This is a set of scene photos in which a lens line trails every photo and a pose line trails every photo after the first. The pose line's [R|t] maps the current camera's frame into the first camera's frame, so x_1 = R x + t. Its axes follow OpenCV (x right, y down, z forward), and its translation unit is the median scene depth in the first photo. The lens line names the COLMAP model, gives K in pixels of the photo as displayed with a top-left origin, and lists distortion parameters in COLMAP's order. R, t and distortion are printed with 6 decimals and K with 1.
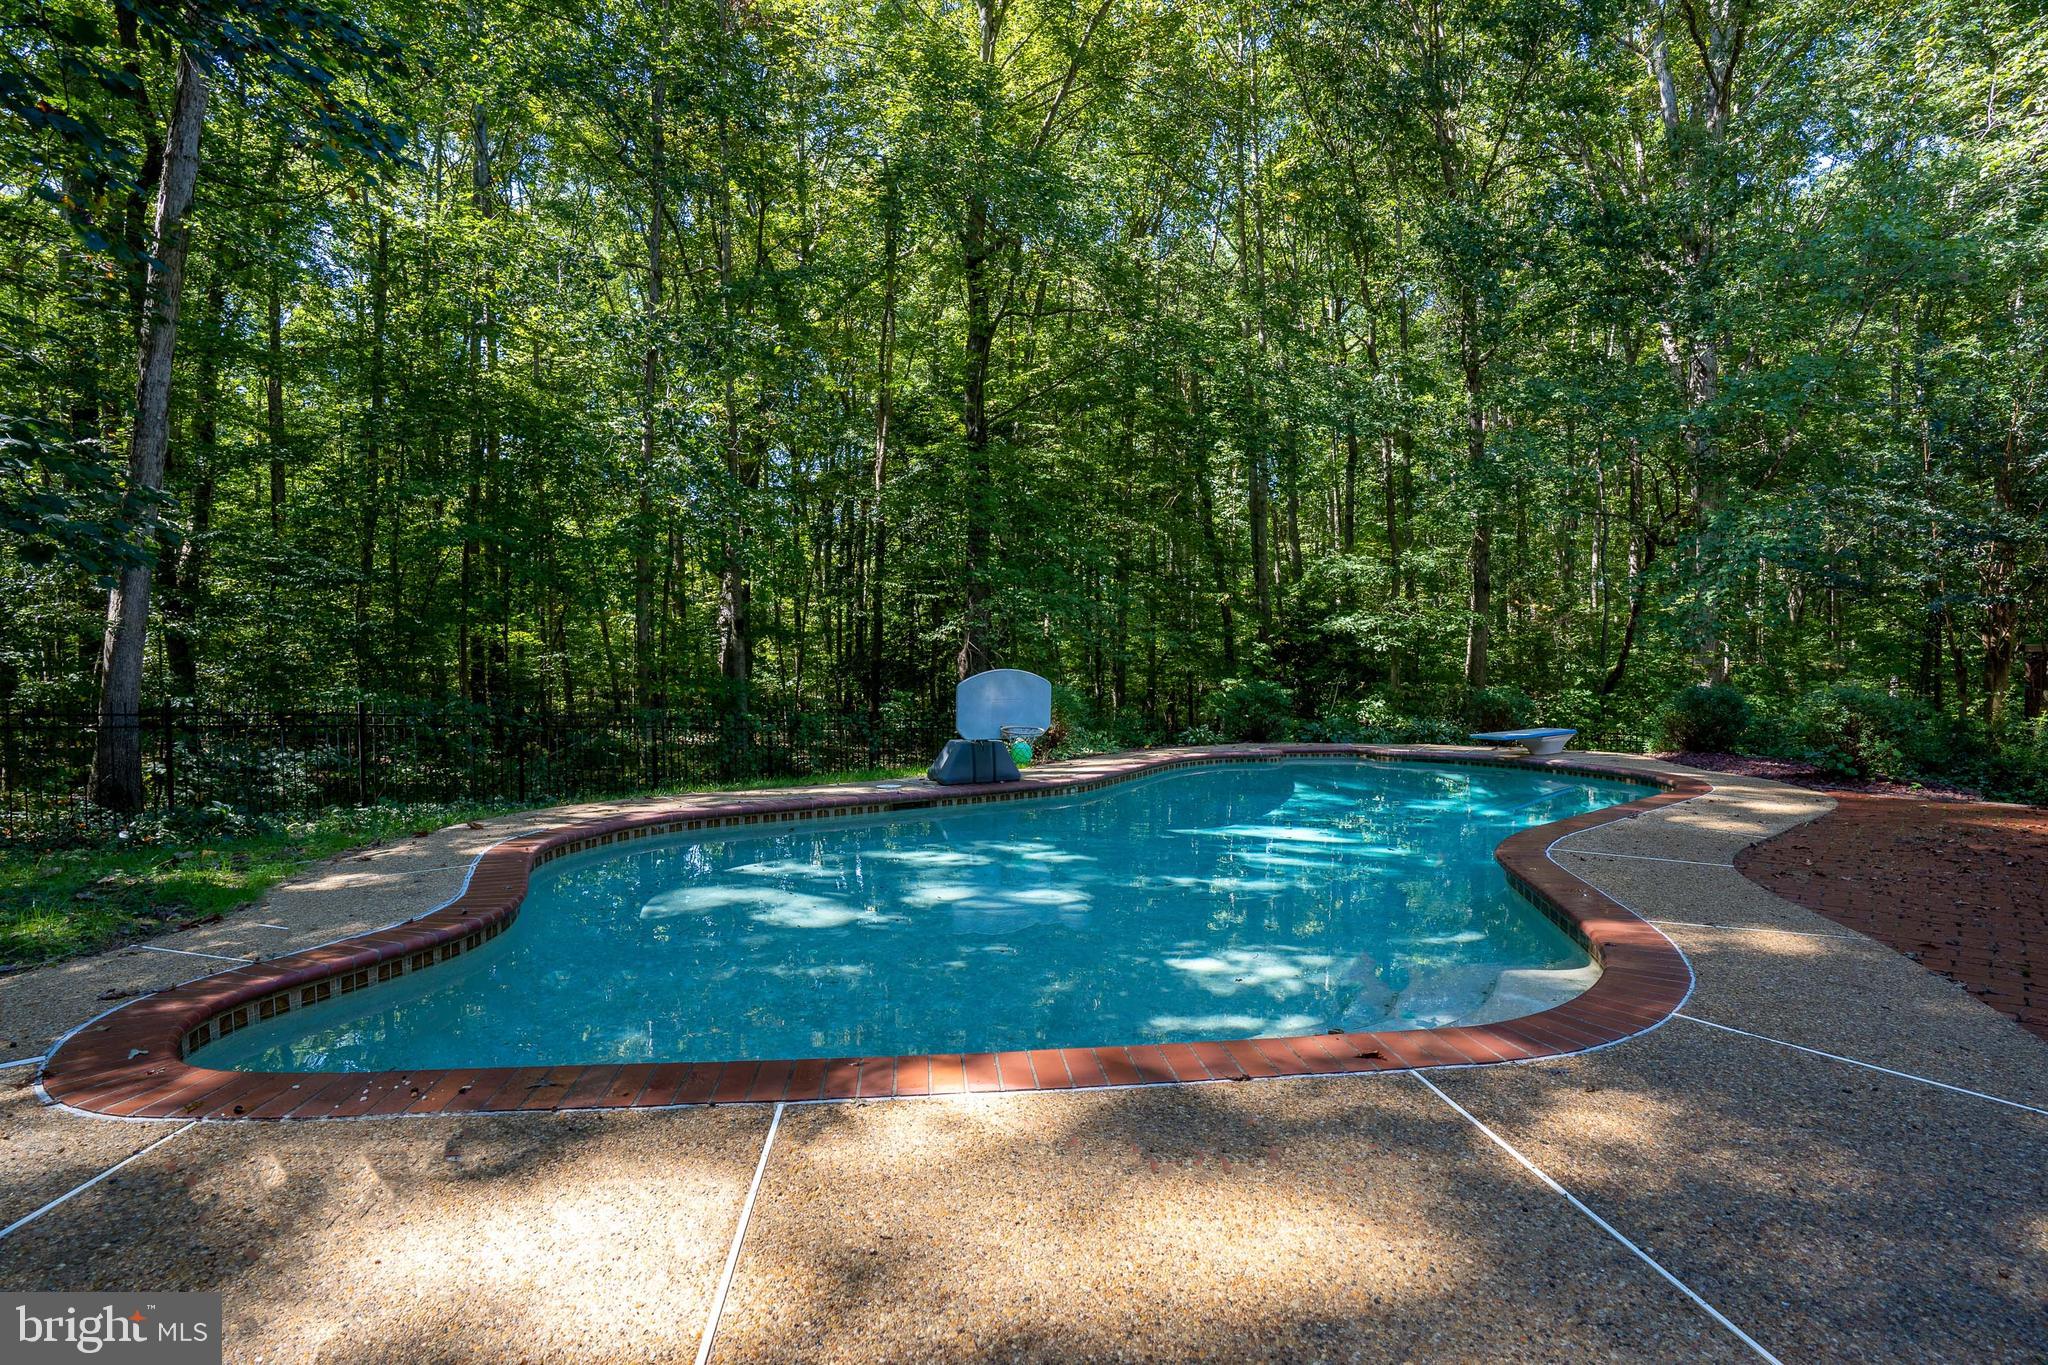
lens RADIAL K [[960.7, 0, 1023.5], [0, 960.7, 688.2], [0, 0, 1]] dist [-0.030810, 0.005858]
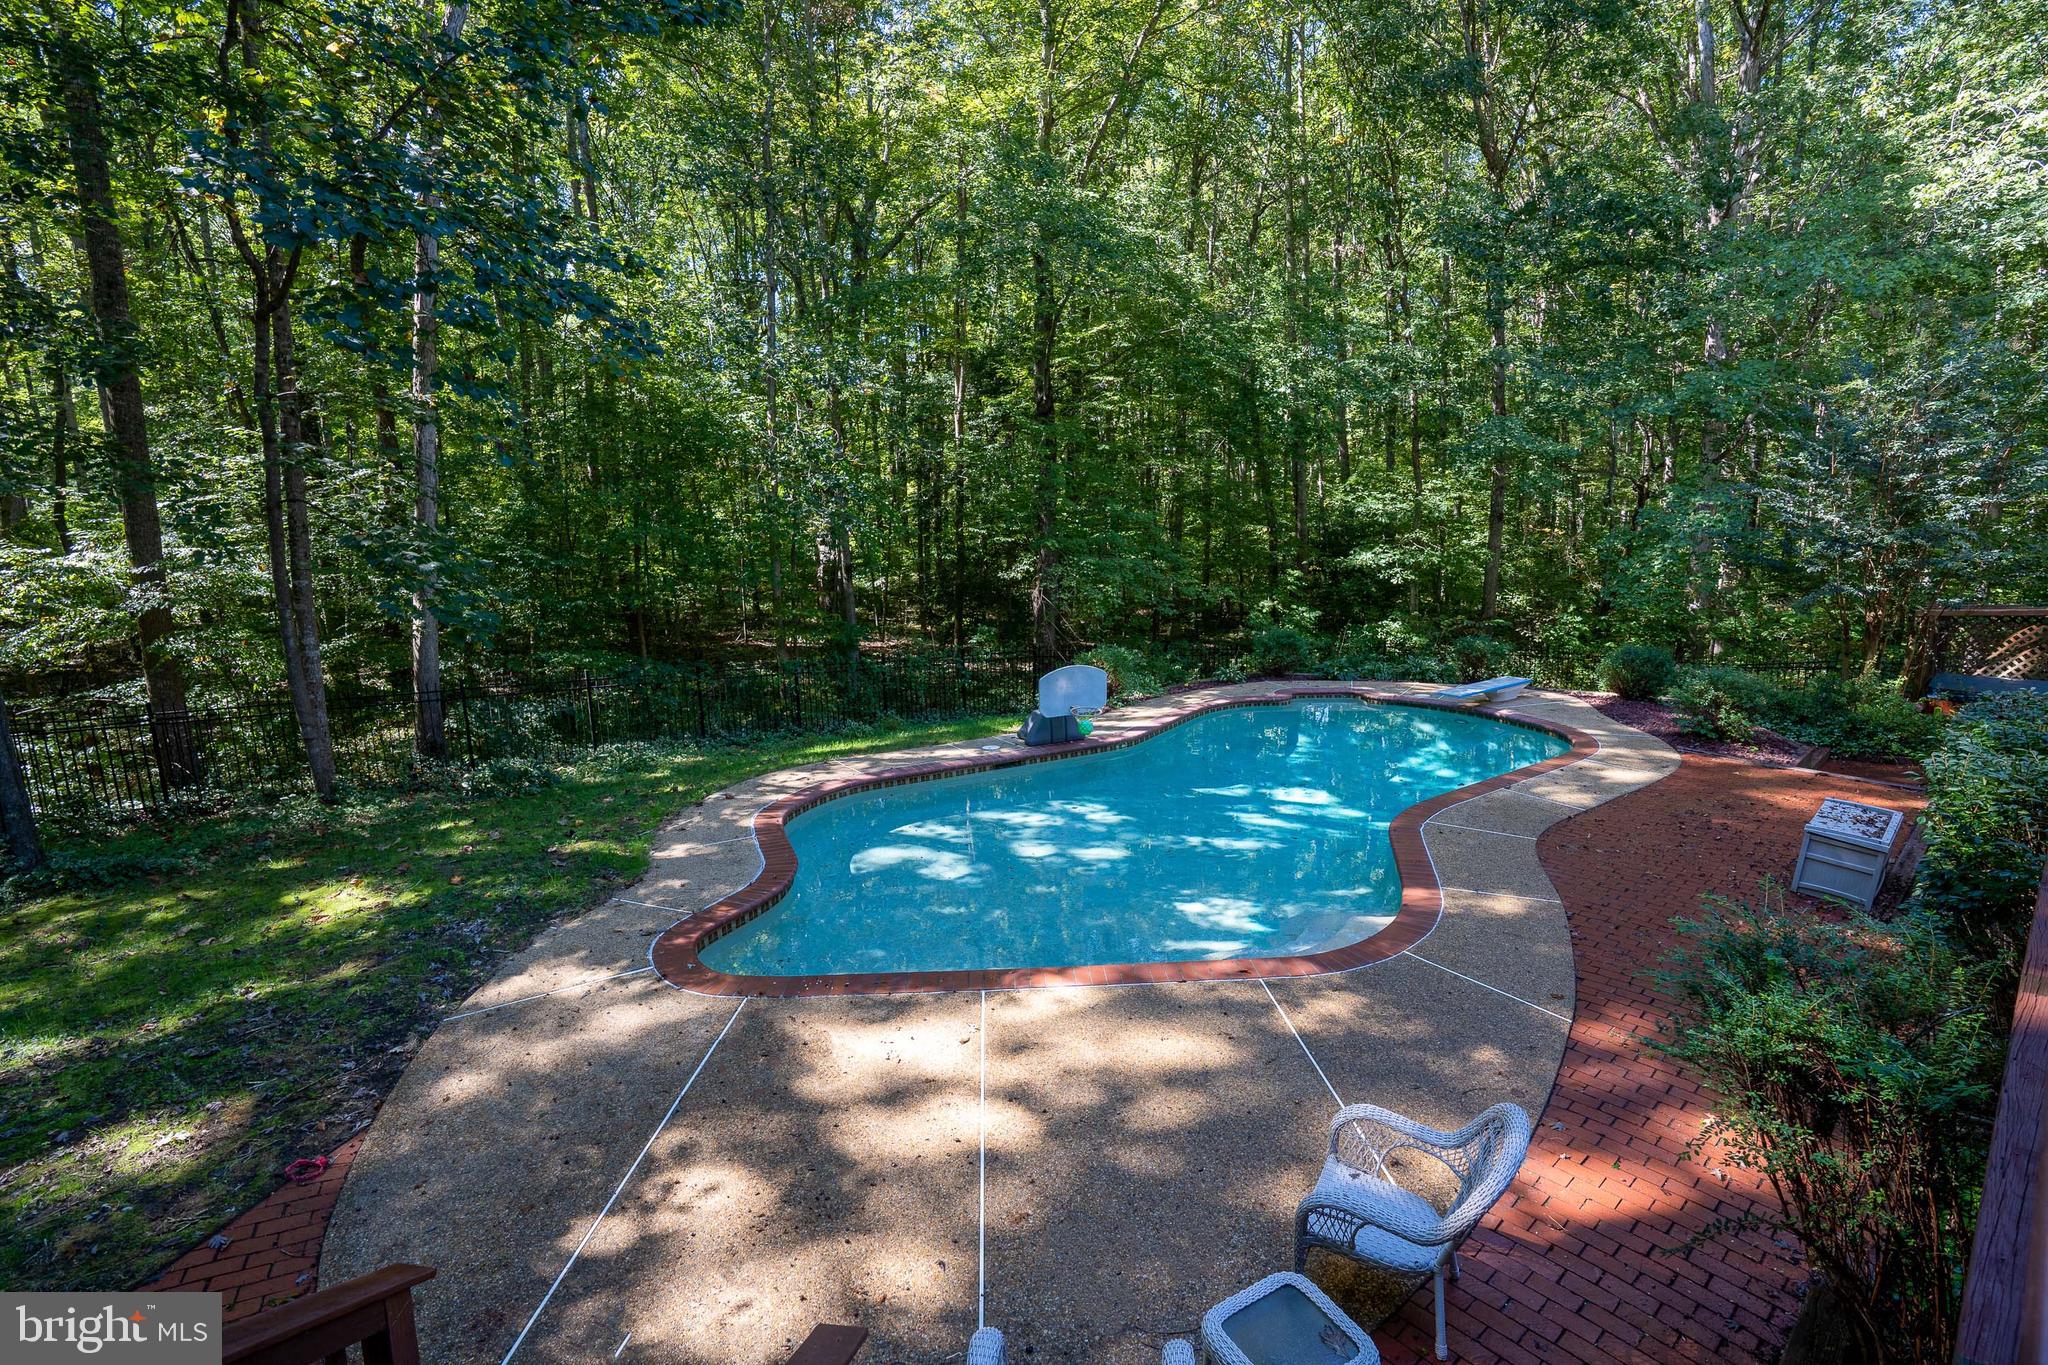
lens RADIAL K [[960.7, 0, 1036.9], [0, 960.7, 669.0], [0, 0, 1]] dist [-0.030810, 0.005858]
pose [[0.998599, -0.004602, -0.052710, 0.001461], [0.011660, 0.990861, 0.134381, -0.197976], [0.051610, -0.134808, 0.989527, -0.361480]]
